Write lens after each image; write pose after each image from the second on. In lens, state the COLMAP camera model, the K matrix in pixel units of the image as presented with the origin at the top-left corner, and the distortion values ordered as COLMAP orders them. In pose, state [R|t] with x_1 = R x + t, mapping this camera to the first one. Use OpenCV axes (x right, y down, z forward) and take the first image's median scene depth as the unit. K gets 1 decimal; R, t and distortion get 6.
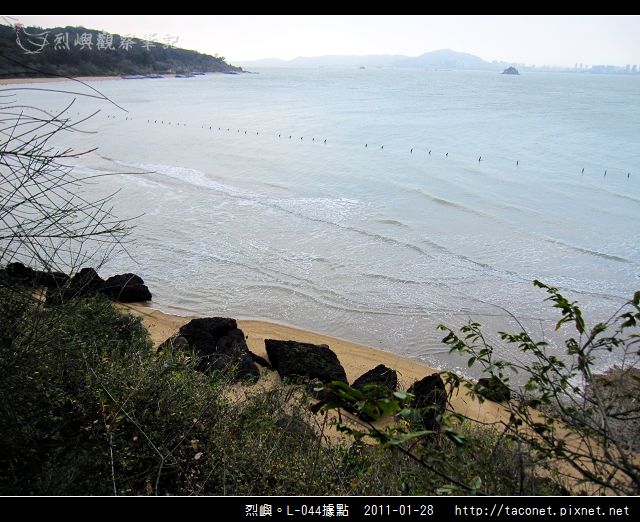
lens RADIAL K [[539.0, 0, 319.9], [0, 539.0, 241.9], [0, 0, 1]] dist [-0.035922, 0.000078]
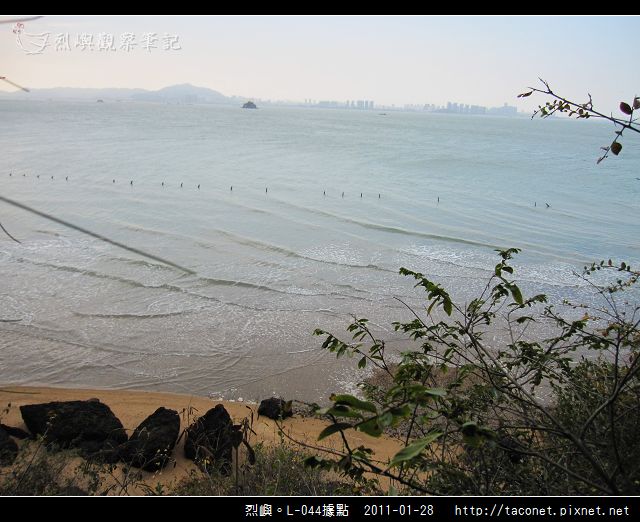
lens RADIAL K [[539.0, 0, 319.9], [0, 539.0, 241.9], [0, 0, 1]] dist [-0.035922, 0.000078]
pose [[0.899243, -0.090834, 0.427915, -0.140833], [0.115502, 0.992792, -0.031979, 0.039219], [-0.421926, 0.078181, 0.903253, 0.180851]]
